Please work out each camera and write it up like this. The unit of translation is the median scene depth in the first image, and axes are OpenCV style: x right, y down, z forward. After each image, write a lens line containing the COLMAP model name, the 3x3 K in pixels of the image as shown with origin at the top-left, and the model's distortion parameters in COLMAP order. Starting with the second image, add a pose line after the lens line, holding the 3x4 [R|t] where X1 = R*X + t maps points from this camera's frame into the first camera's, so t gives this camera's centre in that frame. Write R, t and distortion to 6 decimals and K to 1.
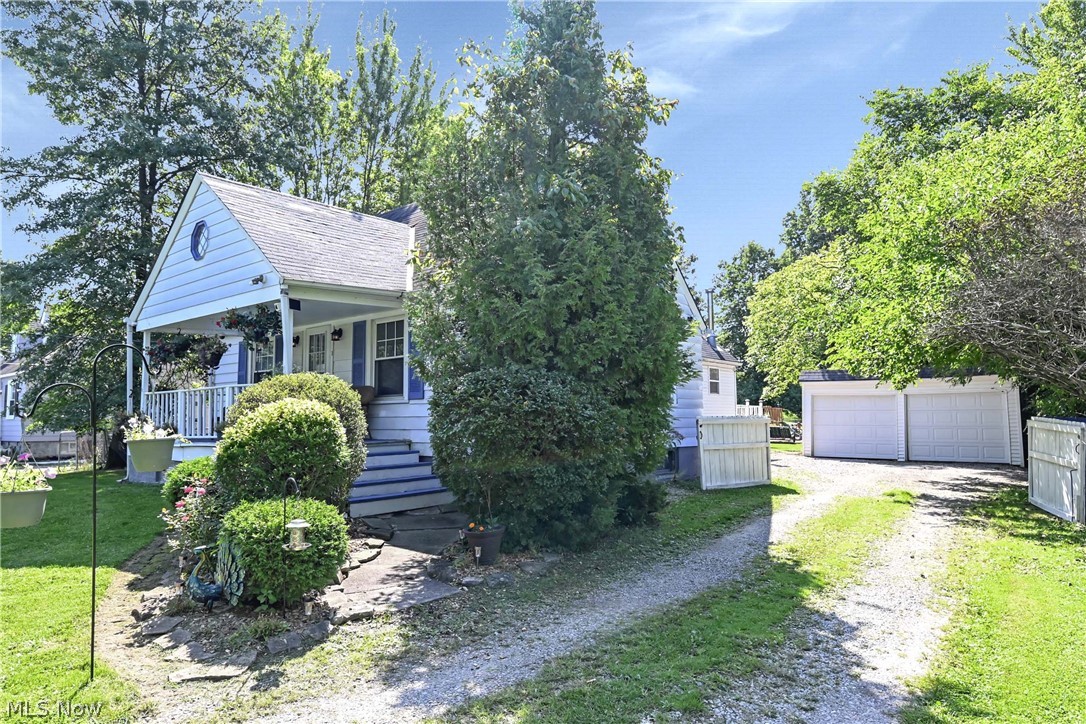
lens RADIAL K [[664.7, 0, 543.0], [0, 664.7, 362.0], [0, 0, 1]] dist [0.001273, 0.025433]
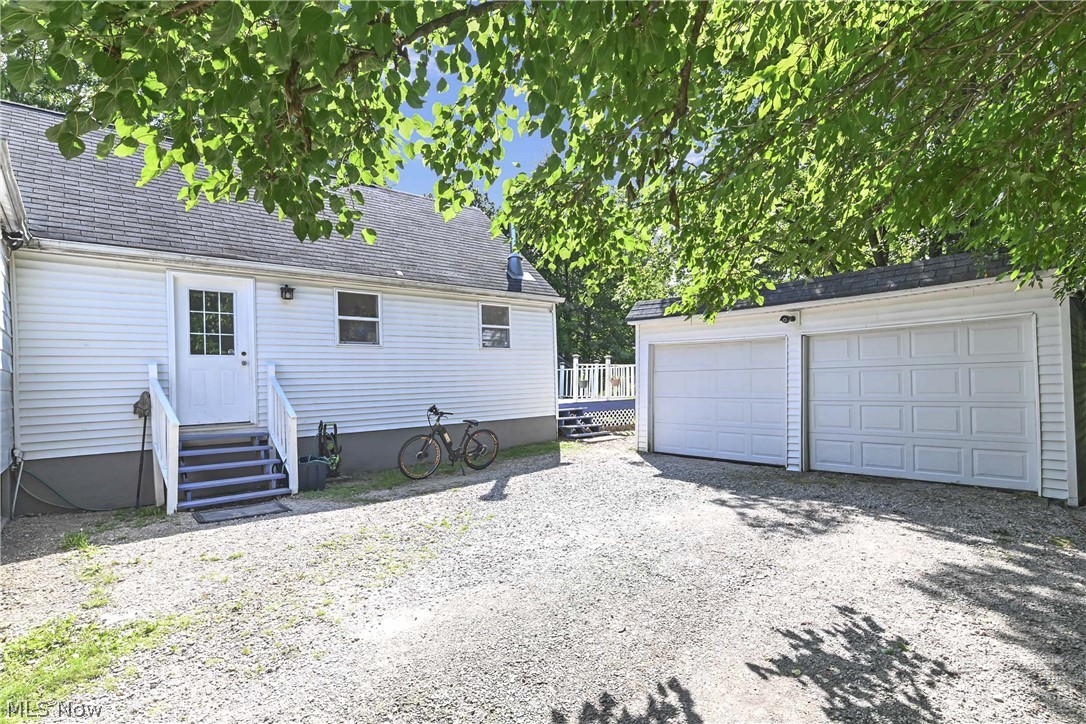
lens RADIAL K [[523.3, 0, 542.7], [0, 523.3, 379.1], [0, 0, 1]] dist [0.000553, -0.000268]
pose [[0.987715, -0.022870, -0.154586, 0.682847], [0.036566, 0.995595, 0.086339, 0.067056], [0.151931, -0.090931, 0.984200, 0.980757]]
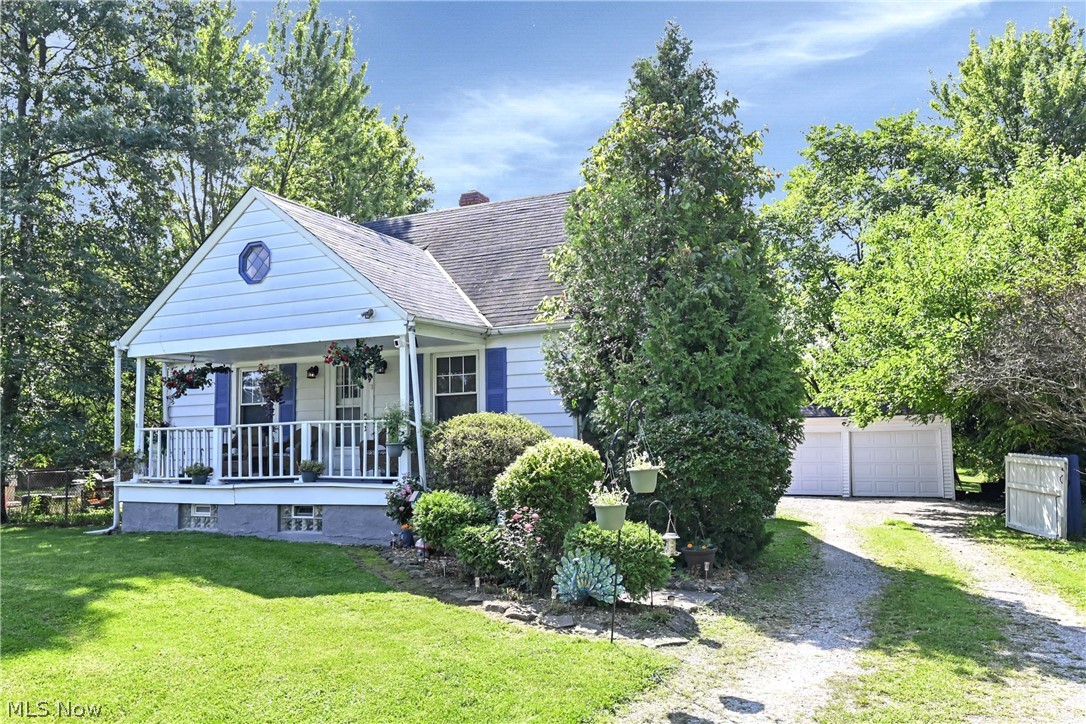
lens RADIAL K [[824.7, 0, 539.5], [0, 824.7, 390.9], [0, 0, 1]] dist [0.033548, 0.003694]
pose [[0.967486, 0.016652, 0.252374, -0.397874], [-0.017613, 0.999844, 0.001549, -0.013905], [-0.252309, -0.005943, 0.967628, -0.187330]]
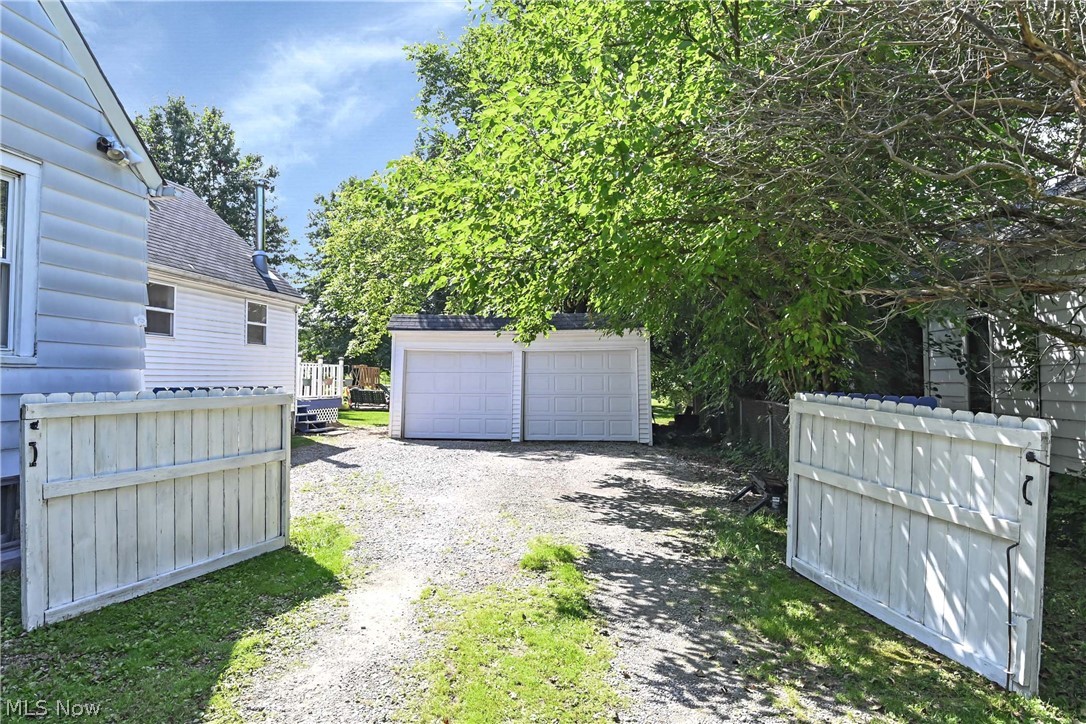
lens RADIAL K [[653.6, 0, 522.0], [0, 653.6, 365.9], [0, 0, 1]] dist [0.036078, 0.000356]
pose [[0.857390, 0.010164, 0.514567, 0.284223], [-0.045223, 0.997426, 0.055650, 0.041033], [-0.512677, -0.070984, 0.855642, 0.635852]]
